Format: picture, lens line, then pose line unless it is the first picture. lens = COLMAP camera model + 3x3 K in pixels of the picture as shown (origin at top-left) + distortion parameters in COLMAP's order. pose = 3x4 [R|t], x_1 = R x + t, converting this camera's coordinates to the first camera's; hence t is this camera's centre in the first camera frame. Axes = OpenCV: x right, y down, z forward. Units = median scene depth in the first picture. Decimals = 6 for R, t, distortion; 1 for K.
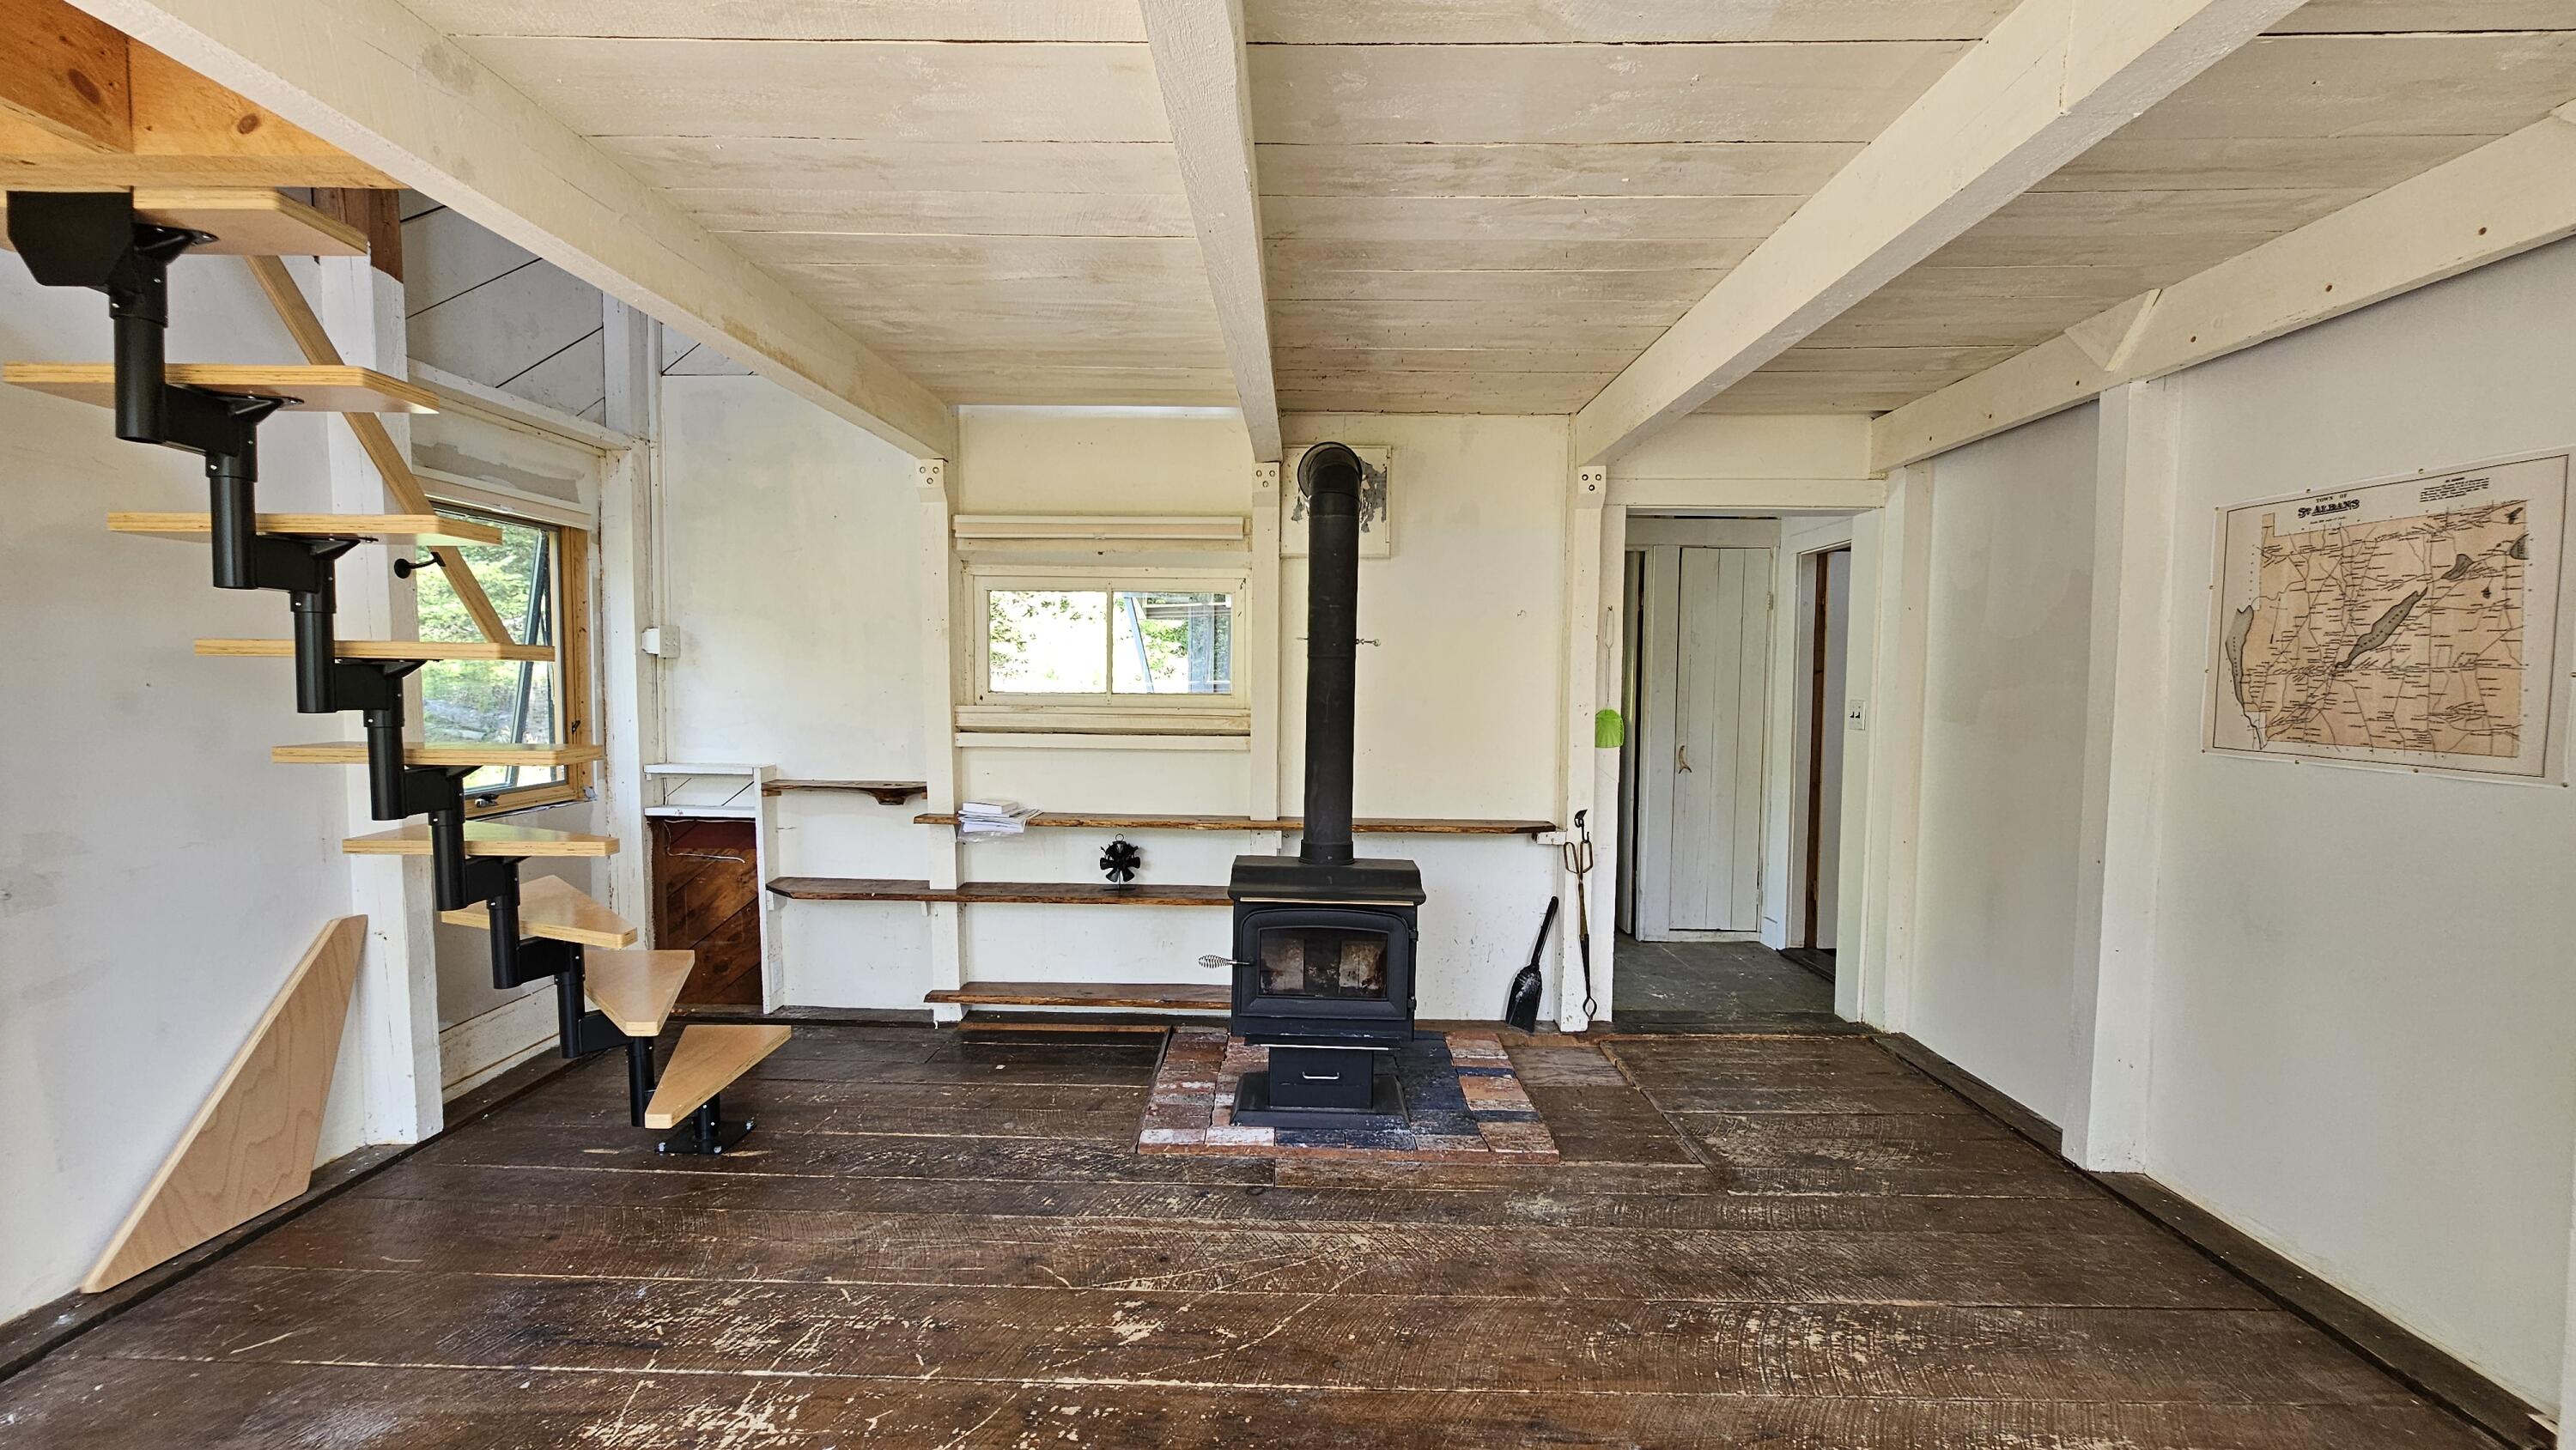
lens RADIAL K [[1058.3, 0, 1288.0], [0, 1058.3, 731.8], [0, 0, 1]] dist [0.003236, 0.000452]
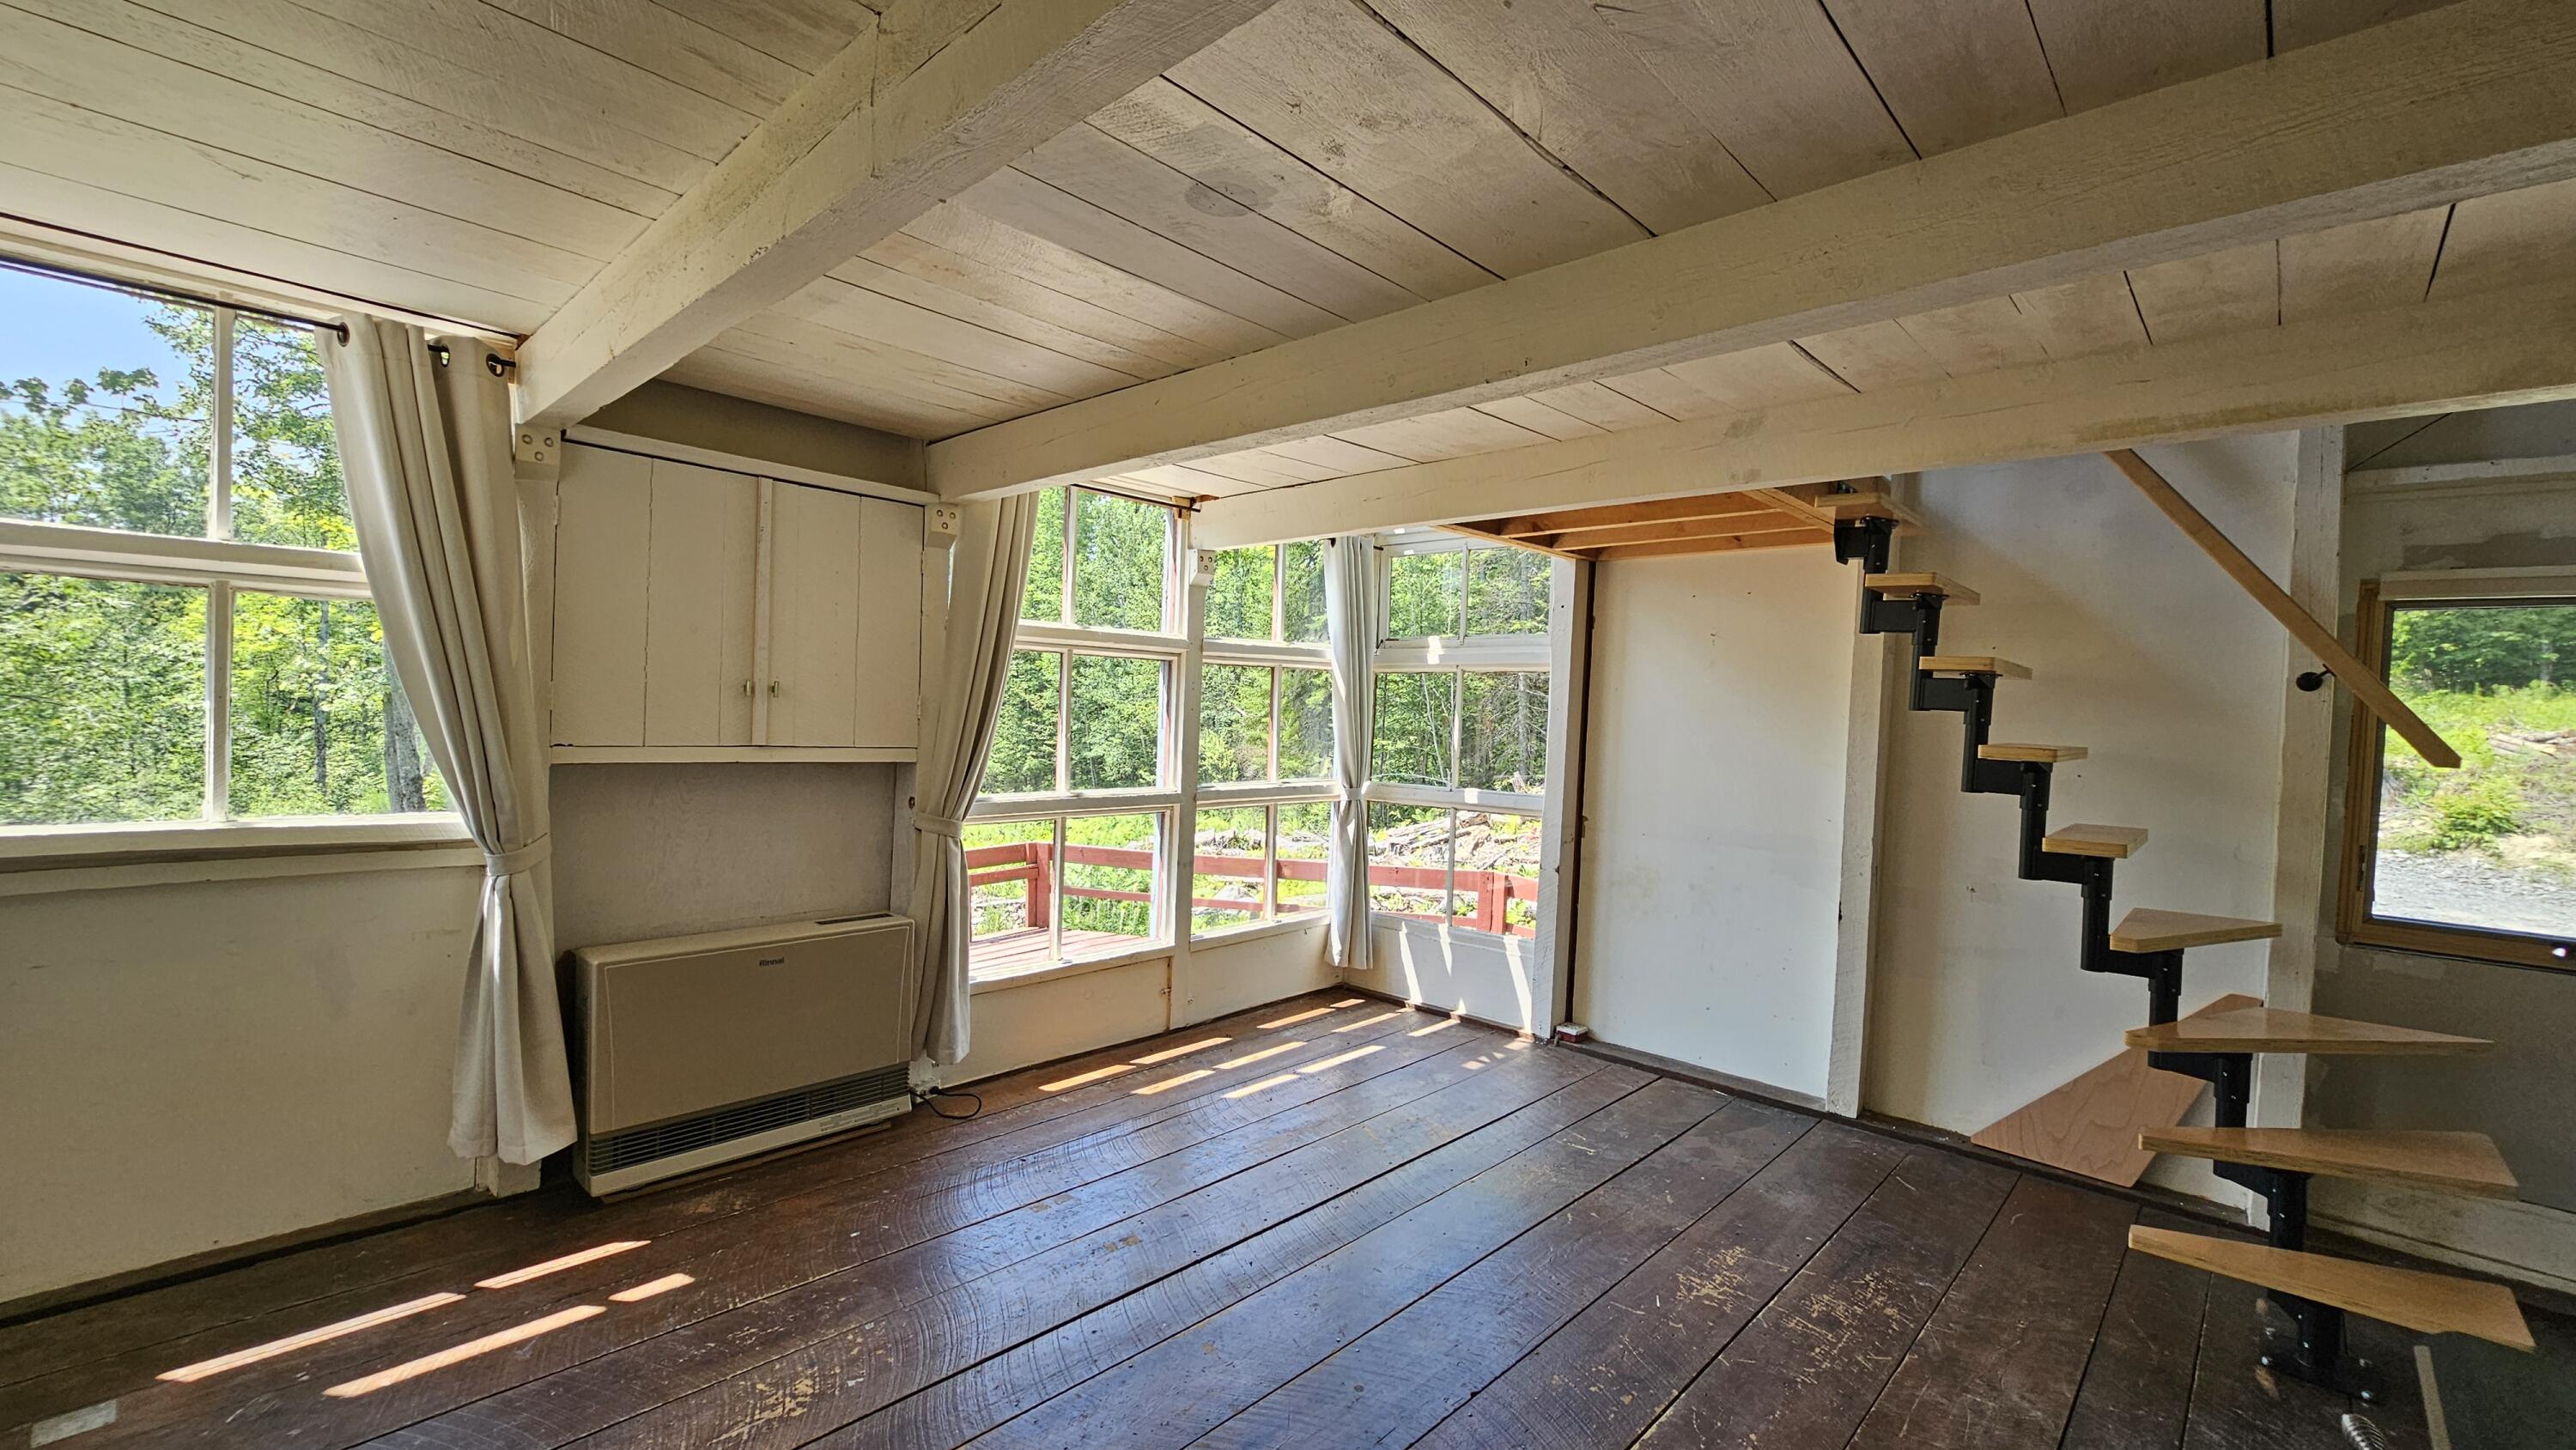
lens RADIAL K [[1058.3, 0, 1283.3], [0, 1058.3, 730.2], [0, 0, 1]] dist [0.003236, 0.000452]
pose [[-0.671185, -0.016997, -0.741095, 0.808244], [-0.087463, 0.994570, 0.056402, -0.100088], [0.736112, 0.102675, -0.669027, 1.264010]]
